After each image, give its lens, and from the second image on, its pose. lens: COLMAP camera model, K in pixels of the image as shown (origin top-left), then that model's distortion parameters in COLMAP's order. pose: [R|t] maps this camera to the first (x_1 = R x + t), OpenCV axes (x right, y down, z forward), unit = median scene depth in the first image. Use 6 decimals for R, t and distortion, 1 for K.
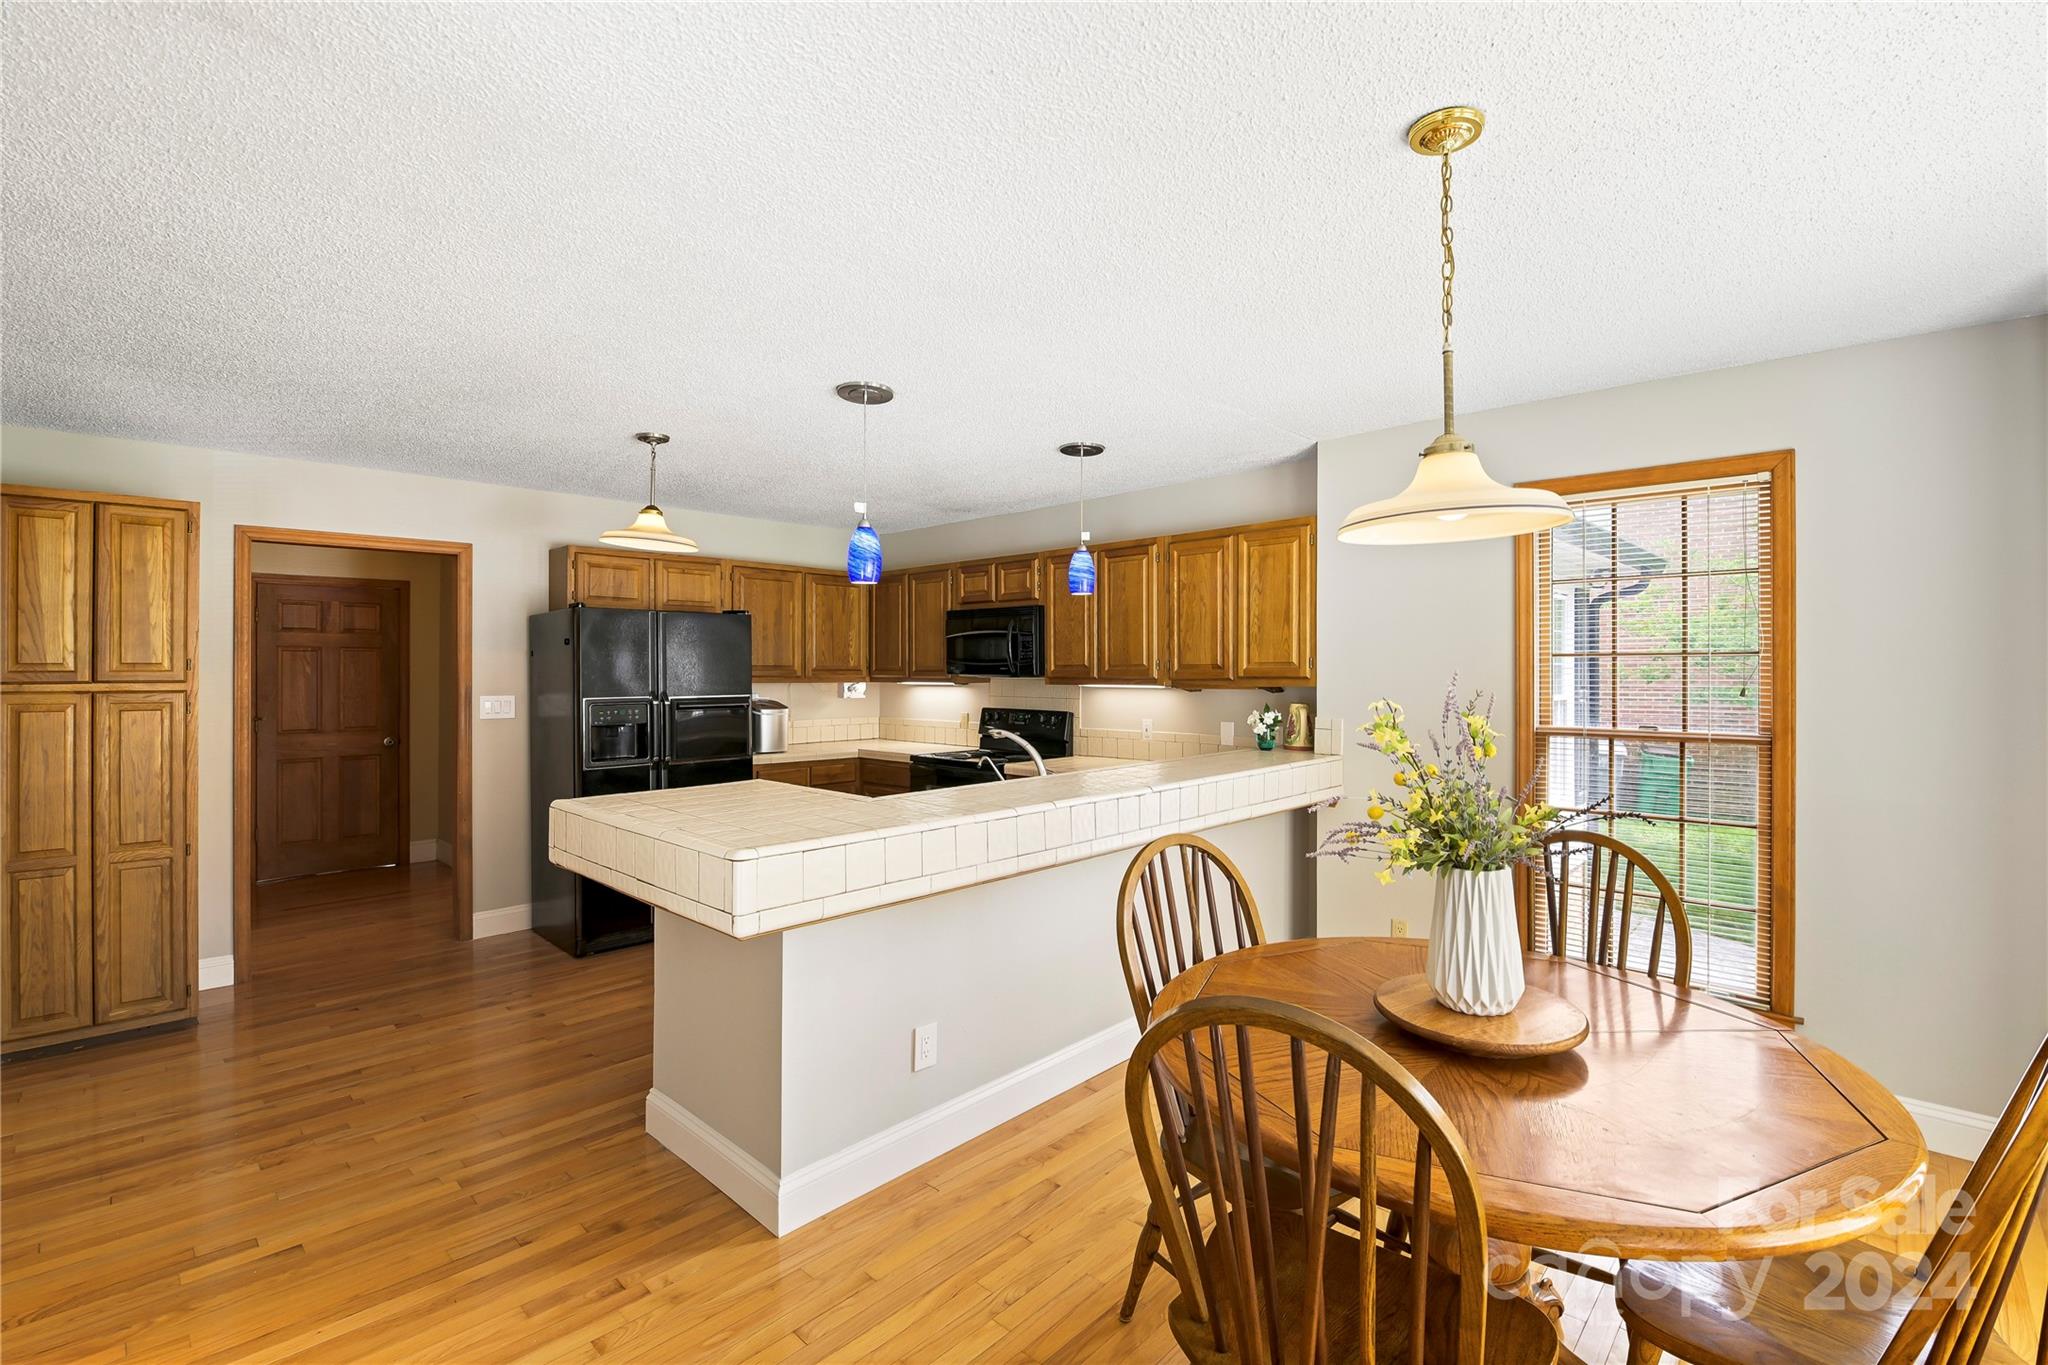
lens RADIAL K [[896.7, 0, 1023.3], [0, 896.7, 668.3], [0, 0, 1]] dist [-0.008493, -0.006663]
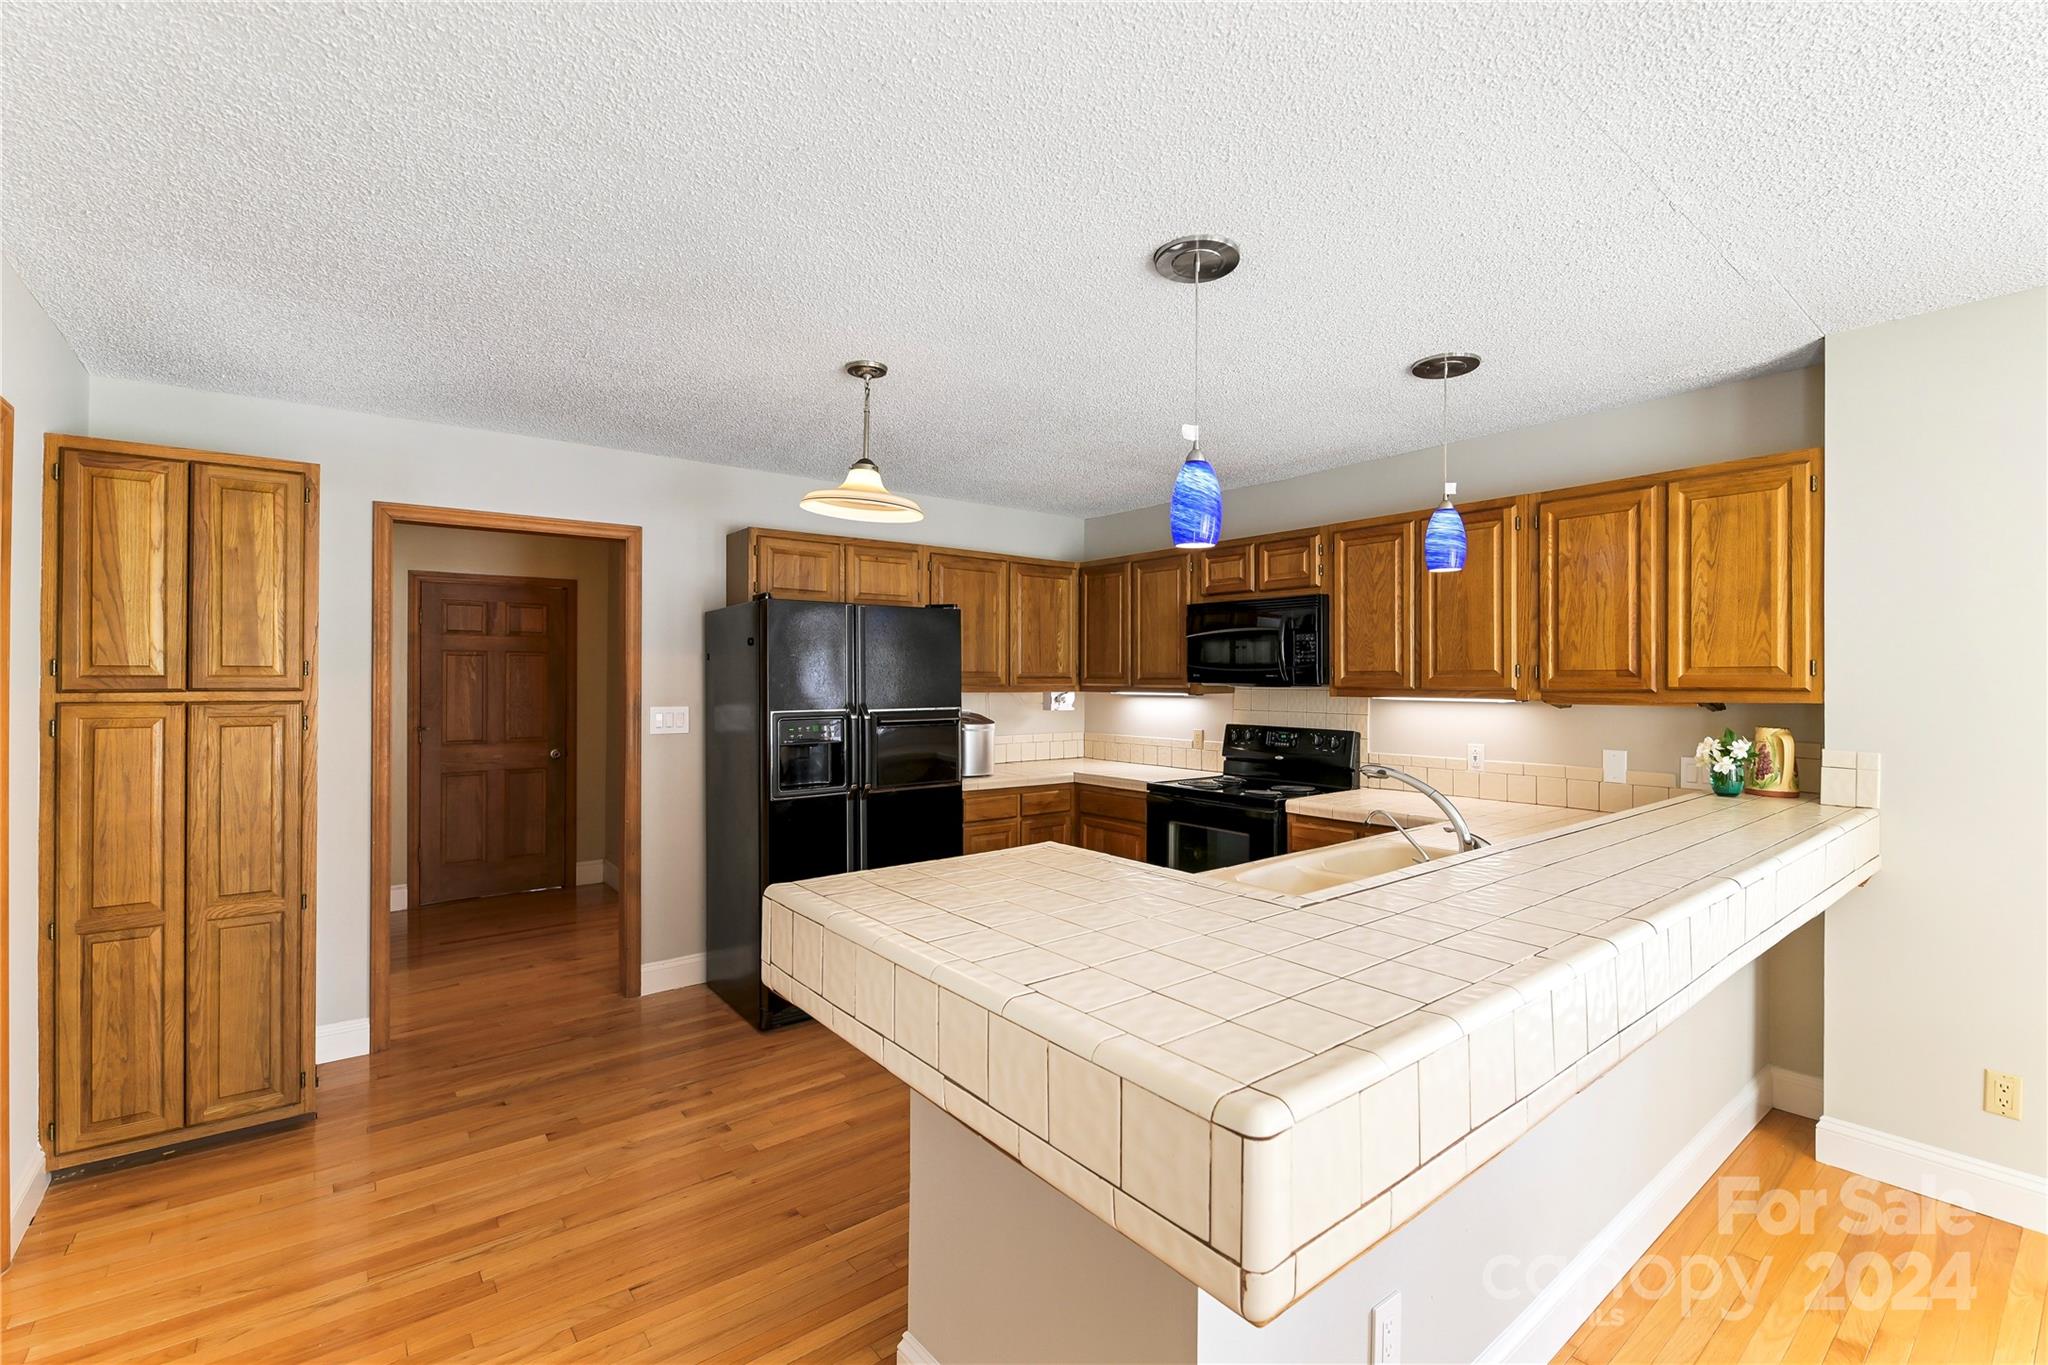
lens RADIAL K [[896.7, 0, 1044.5], [0, 896.7, 674.2], [0, 0, 1]] dist [-0.008493, -0.006663]
pose [[0.991723, 0.001842, -0.128383, -0.153501], [-0.002135, 0.999995, -0.002145, 0.001288], [0.128378, 0.002402, 0.991722, 0.247510]]
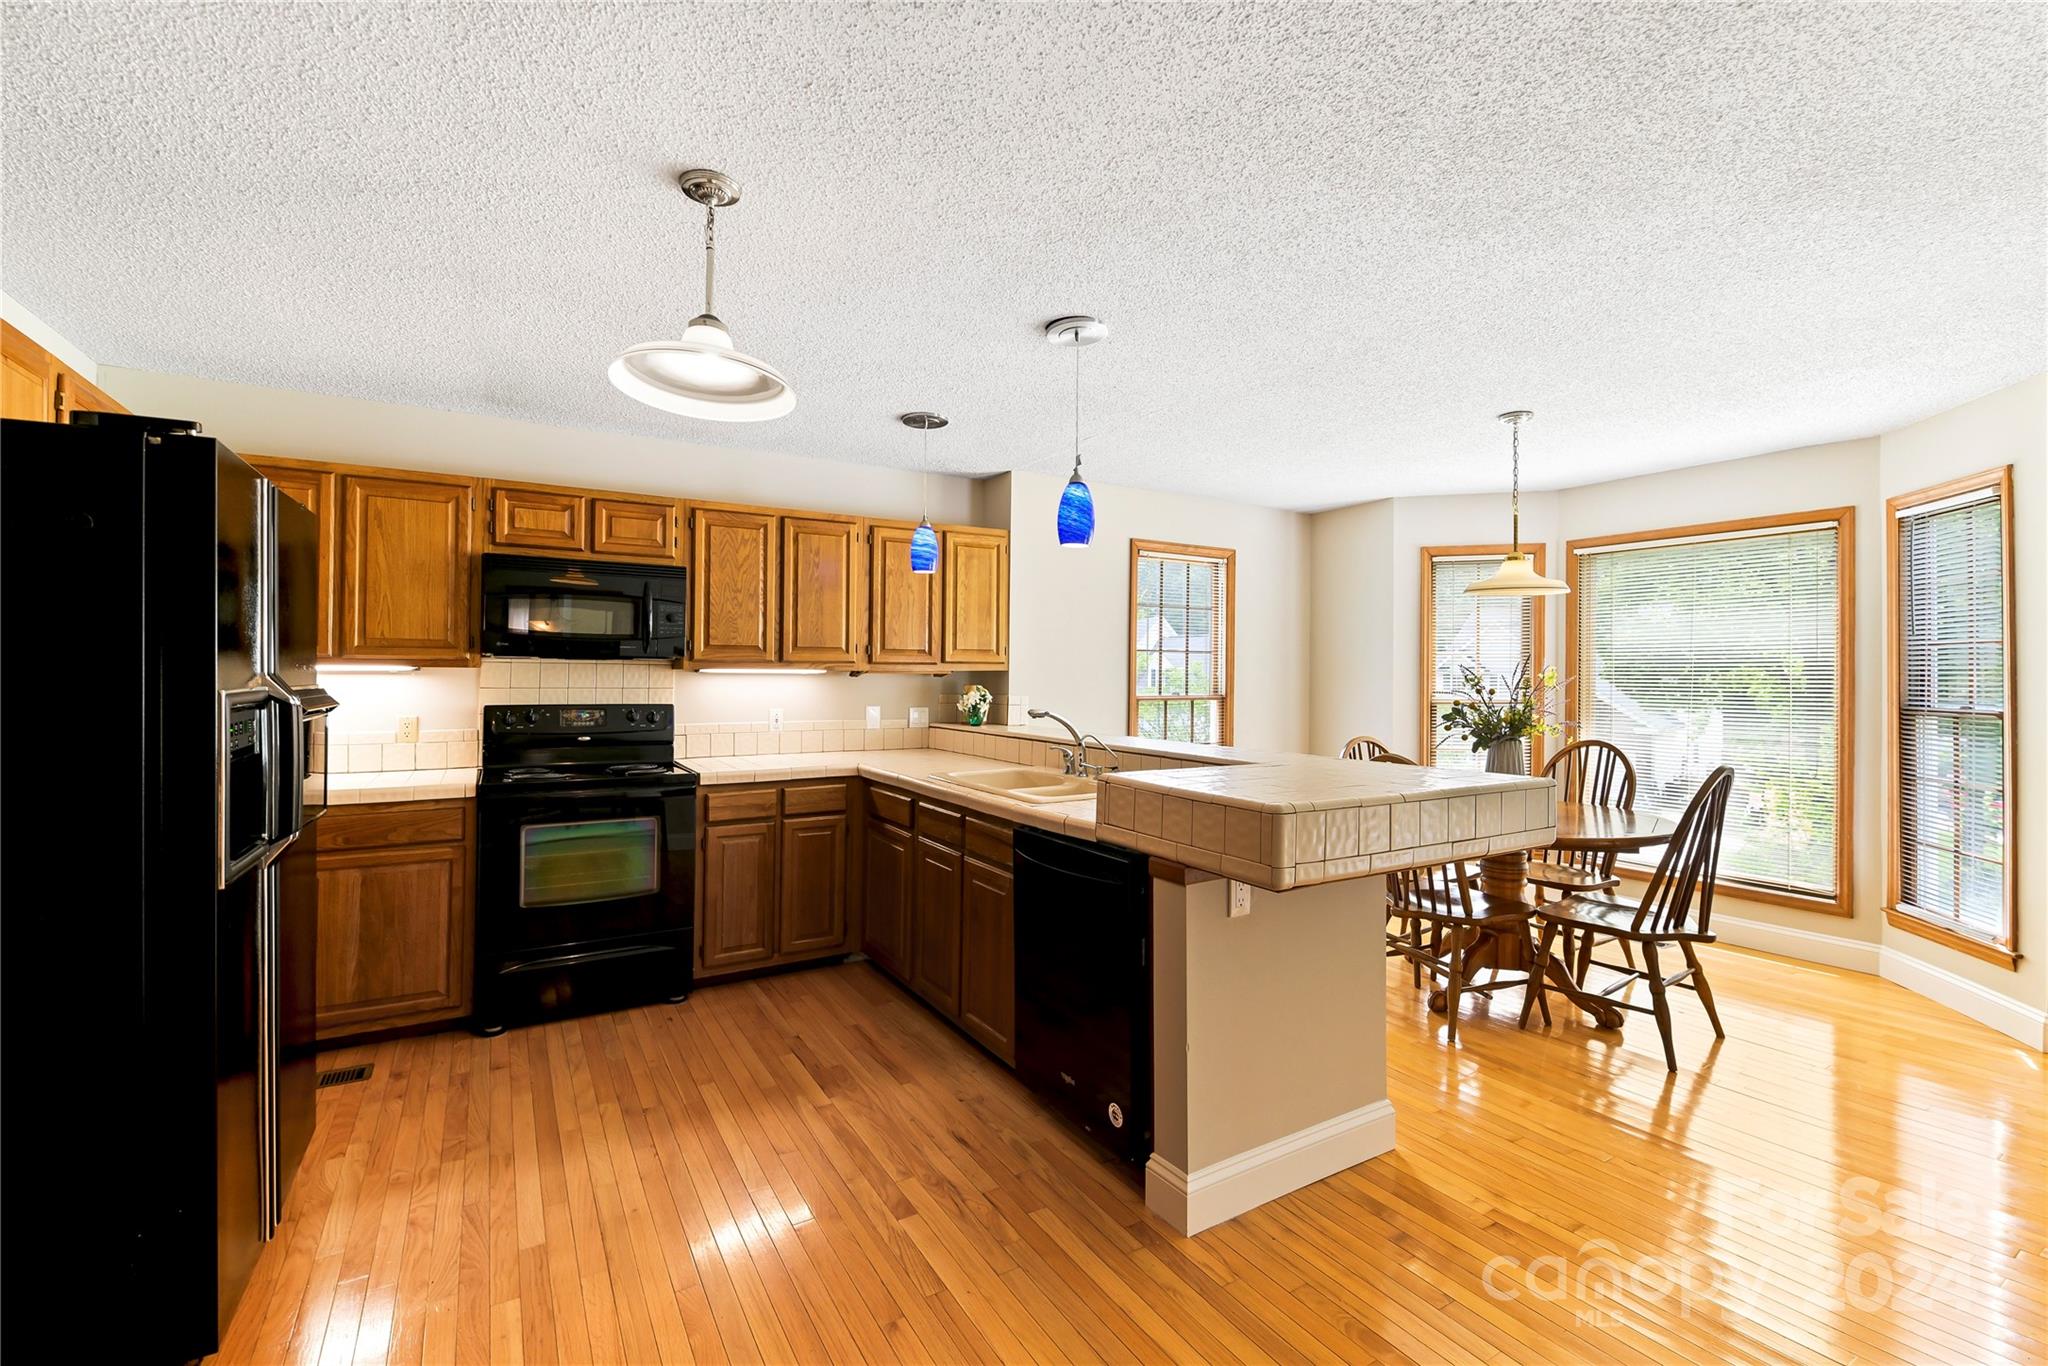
lens RADIAL K [[896.7, 0, 1035.1], [0, 896.7, 669.9], [0, 0, 1]] dist [-0.008493, -0.006663]
pose [[0.260742, 0.009747, 0.965359, -0.793313], [-0.008588, 0.999933, -0.007776, 0.026654], [-0.965370, -0.006263, 0.260808, 0.614223]]
